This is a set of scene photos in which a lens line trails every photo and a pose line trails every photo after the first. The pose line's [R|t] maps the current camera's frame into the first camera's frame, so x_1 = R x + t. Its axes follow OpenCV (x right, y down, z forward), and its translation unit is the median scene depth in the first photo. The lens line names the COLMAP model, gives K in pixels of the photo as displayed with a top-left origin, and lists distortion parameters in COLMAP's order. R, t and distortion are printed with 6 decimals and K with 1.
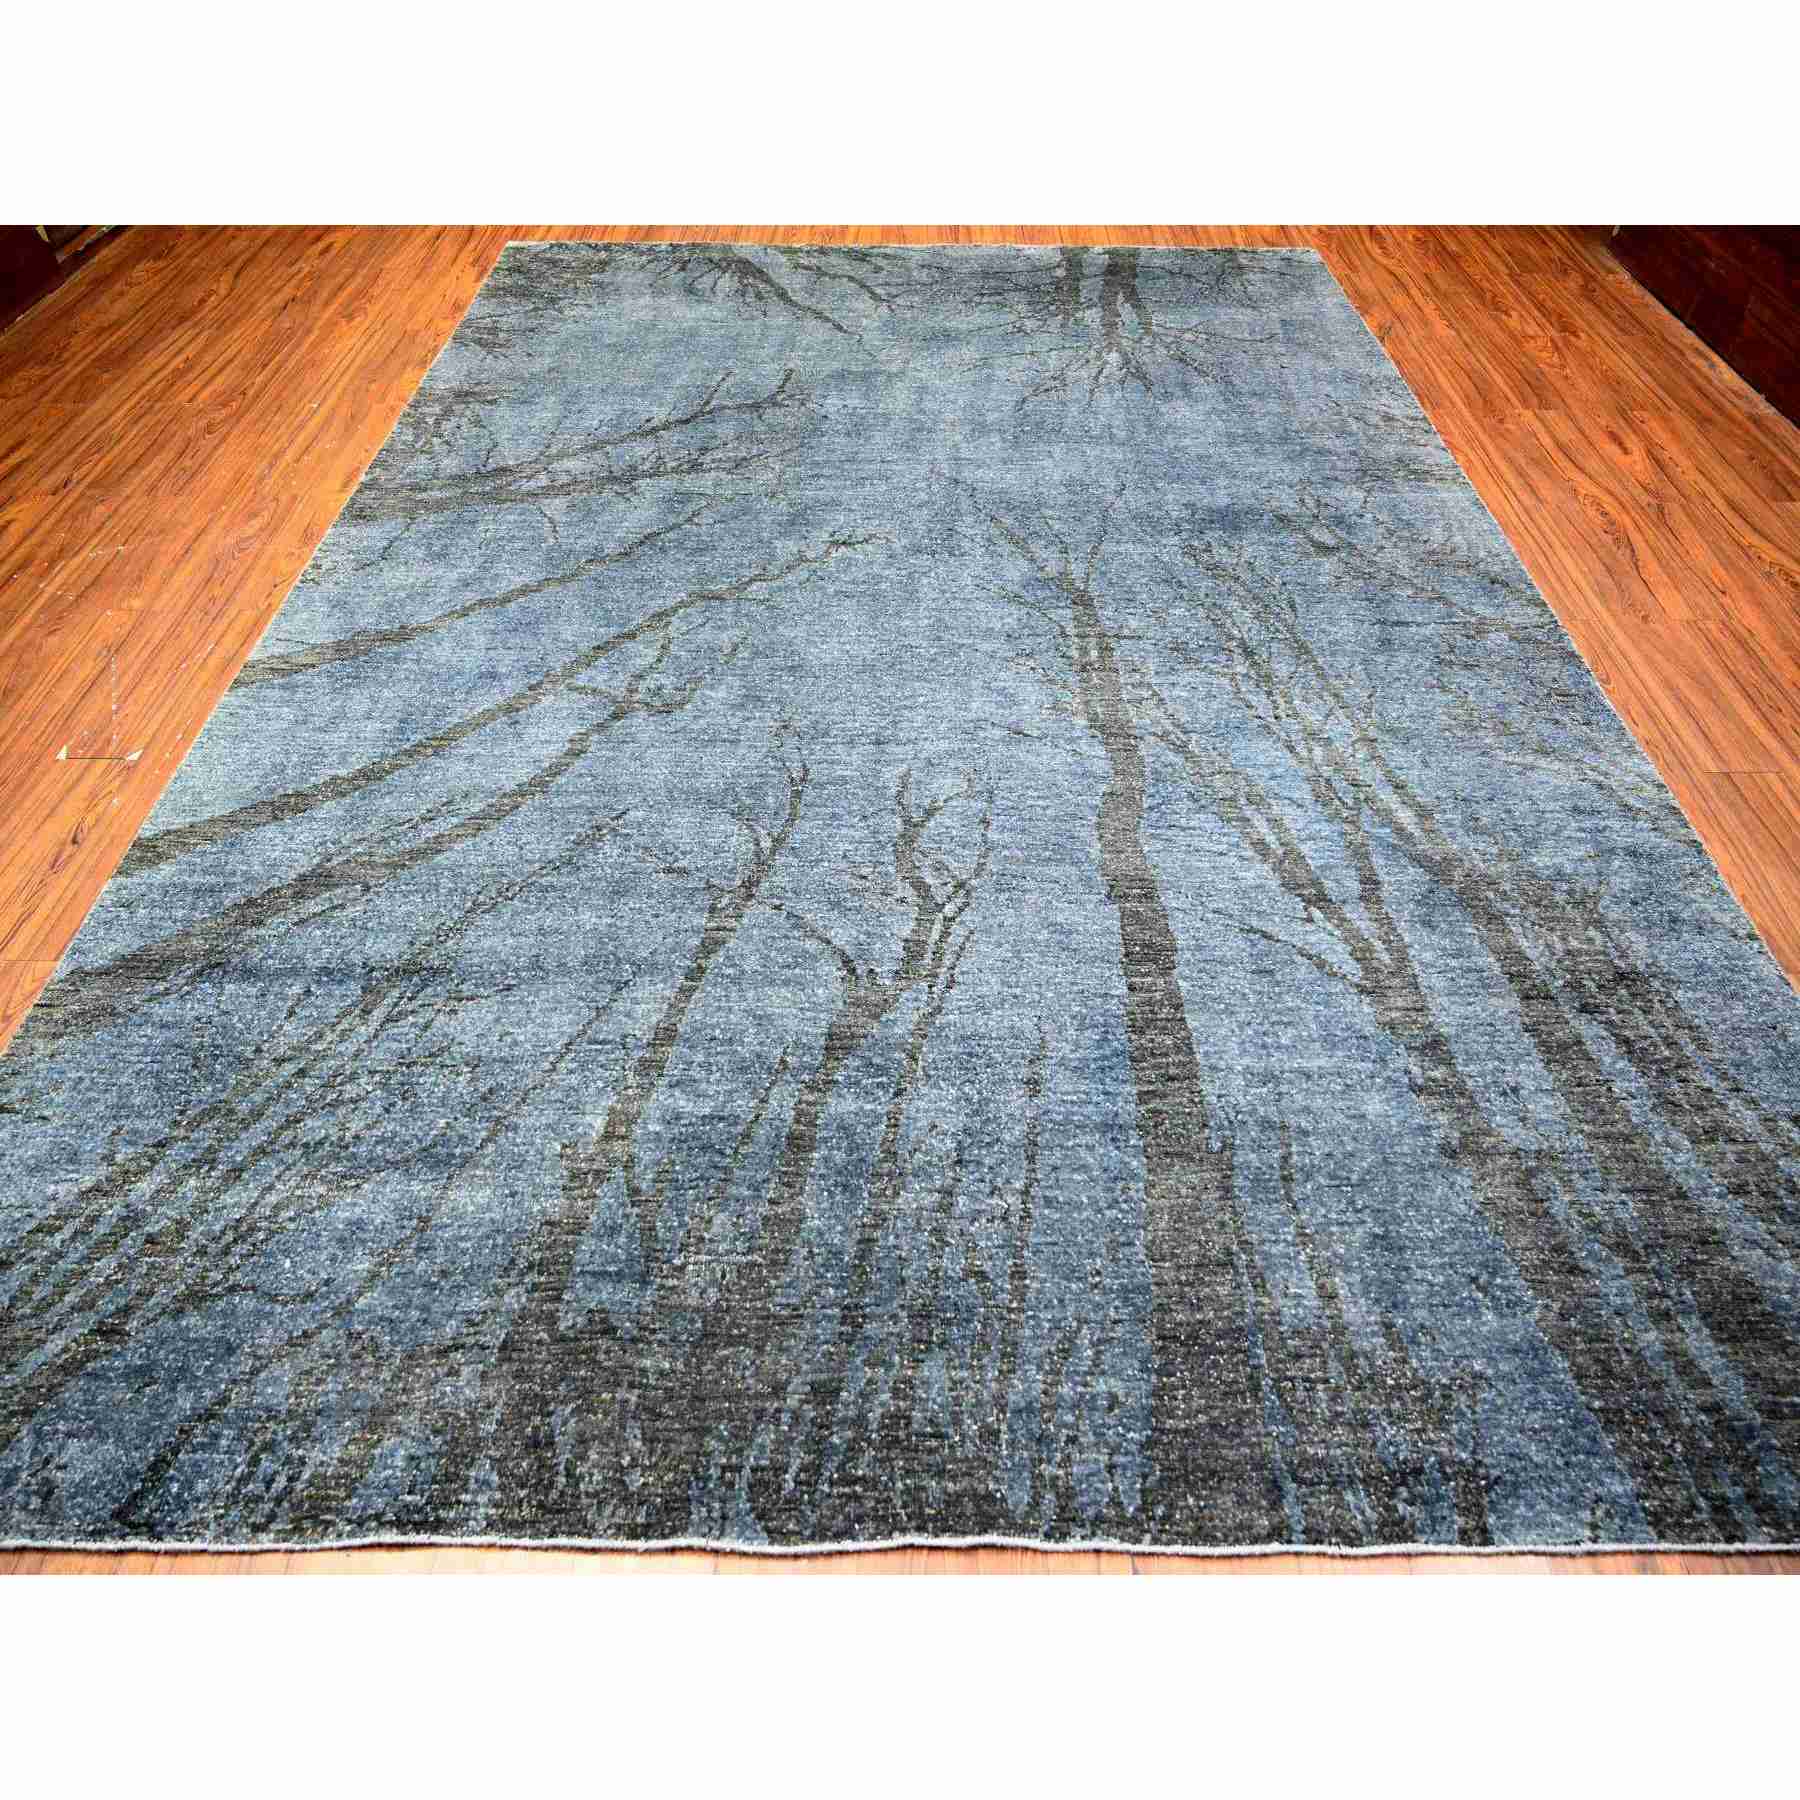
lens RADIAL K [[1200.7, 0, 900.0], [0, 1200.7, 900.0], [0, 0, 1]] dist [-0.007135, -0.002009]
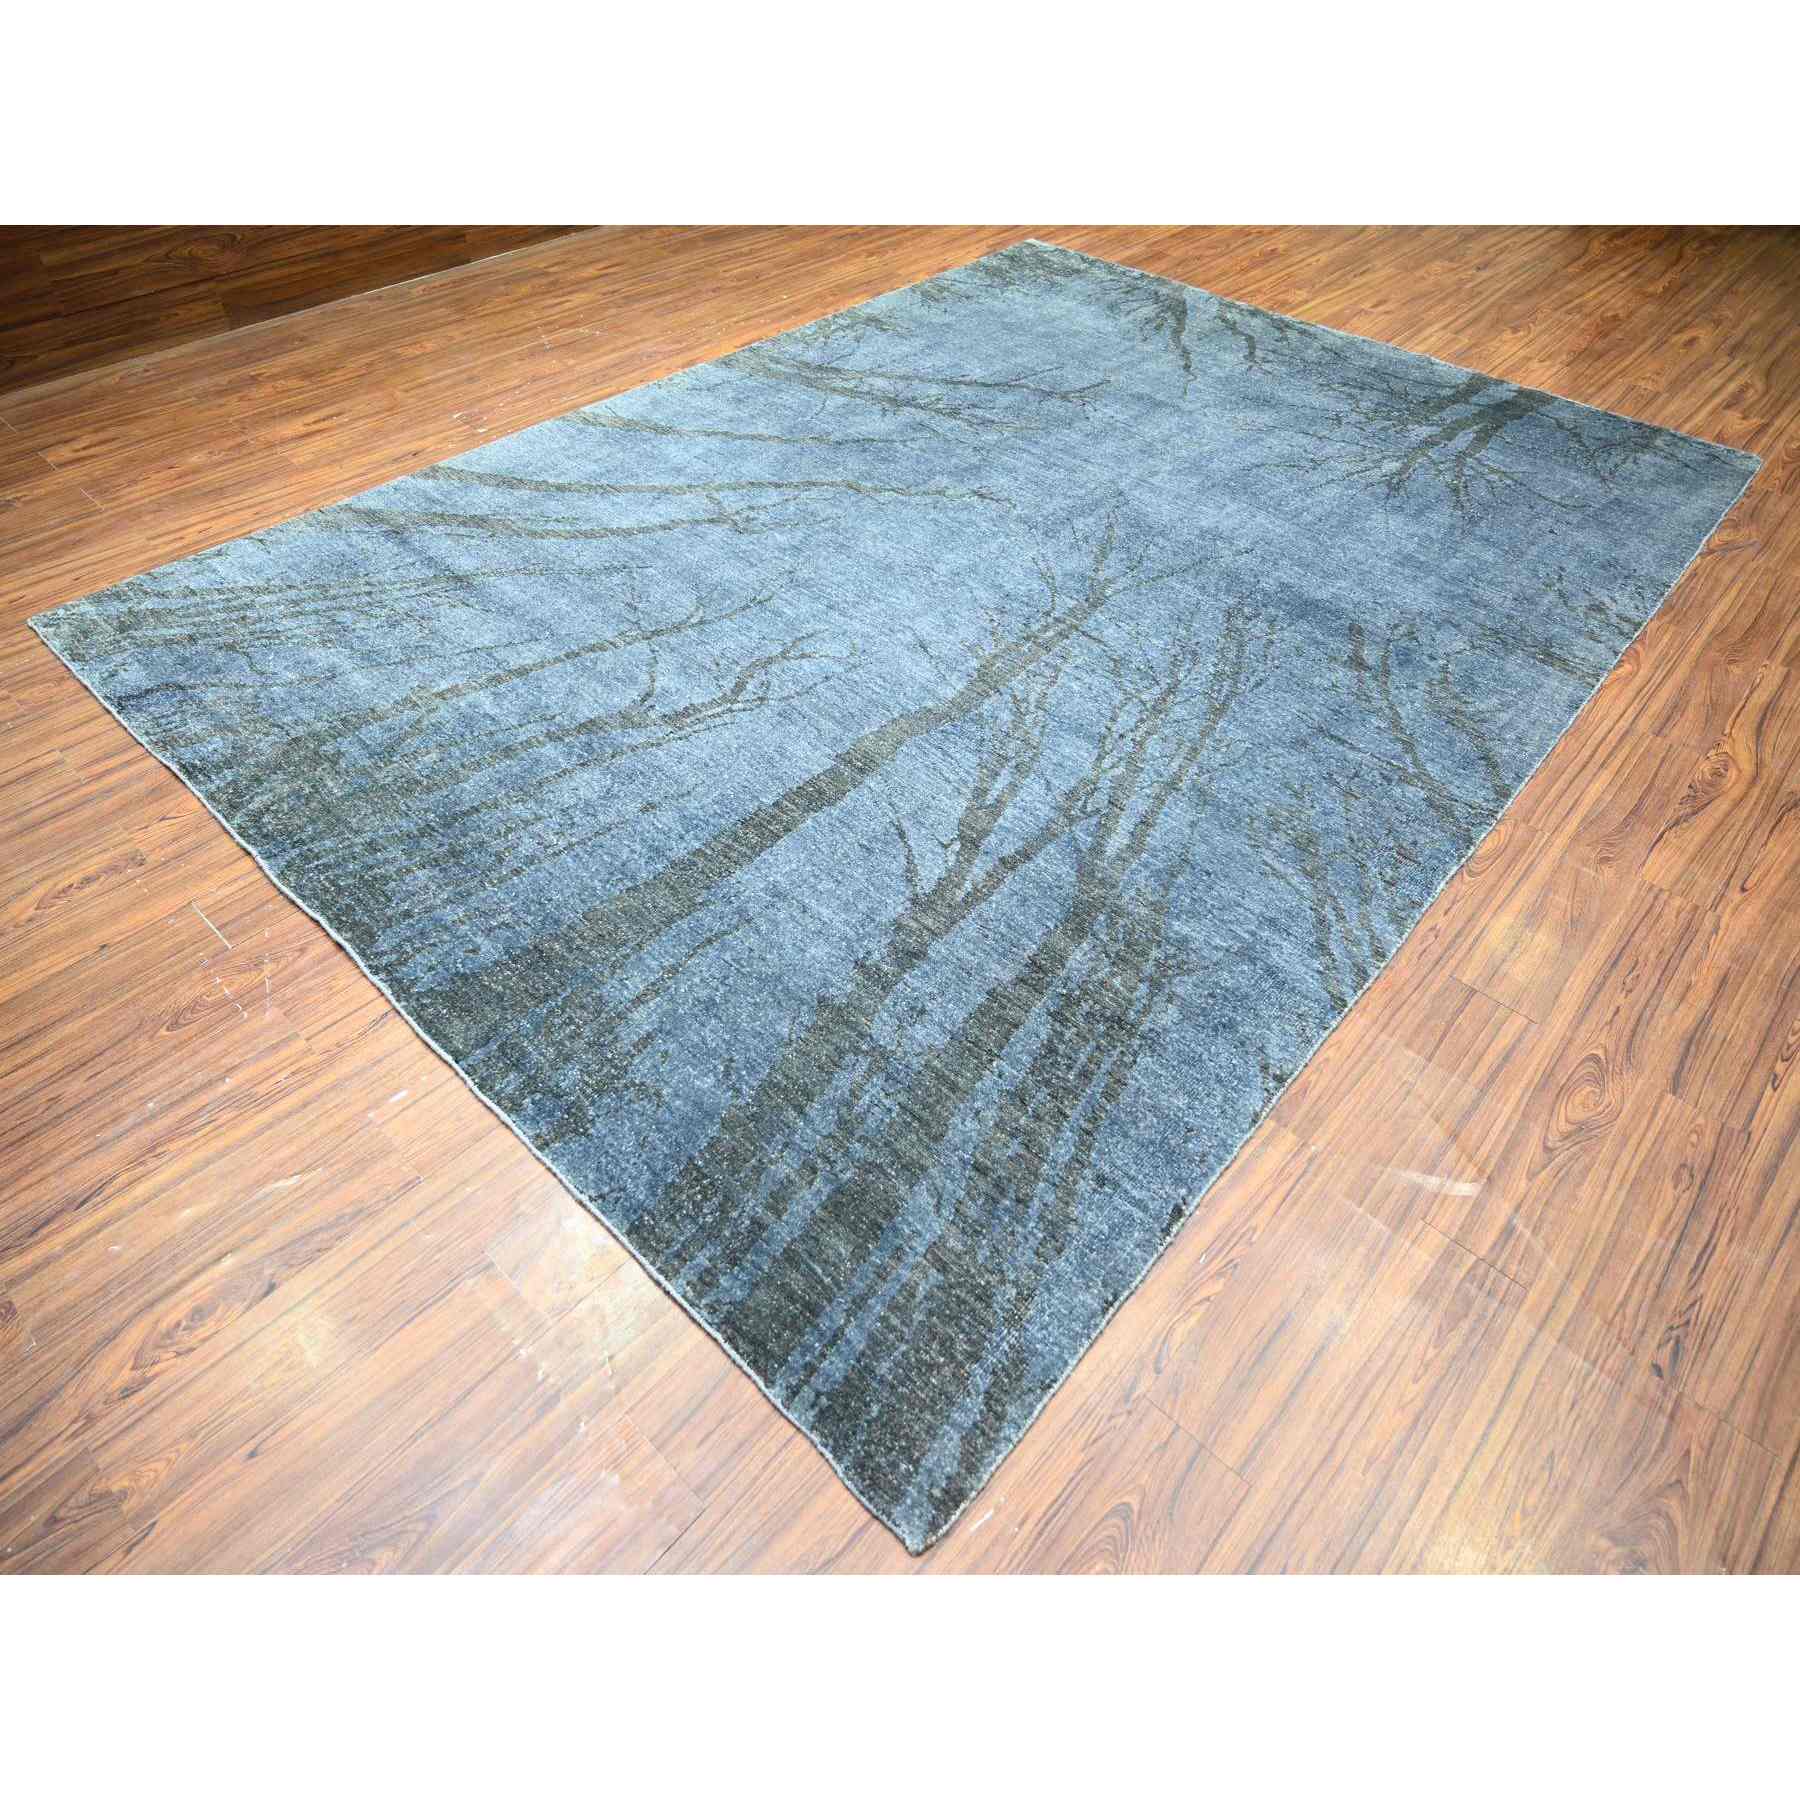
lens RADIAL K [[1200.7, 0, 900.0], [0, 1200.7, 900.0], [0, 0, 1]] dist [-0.007135, -0.002009]
pose [[0.722400, 0.492409, -0.485459, 0.854633], [-0.515982, 0.851247, 0.095613, -0.026643], [0.460327, 0.181417, 0.869015, -0.026644]]
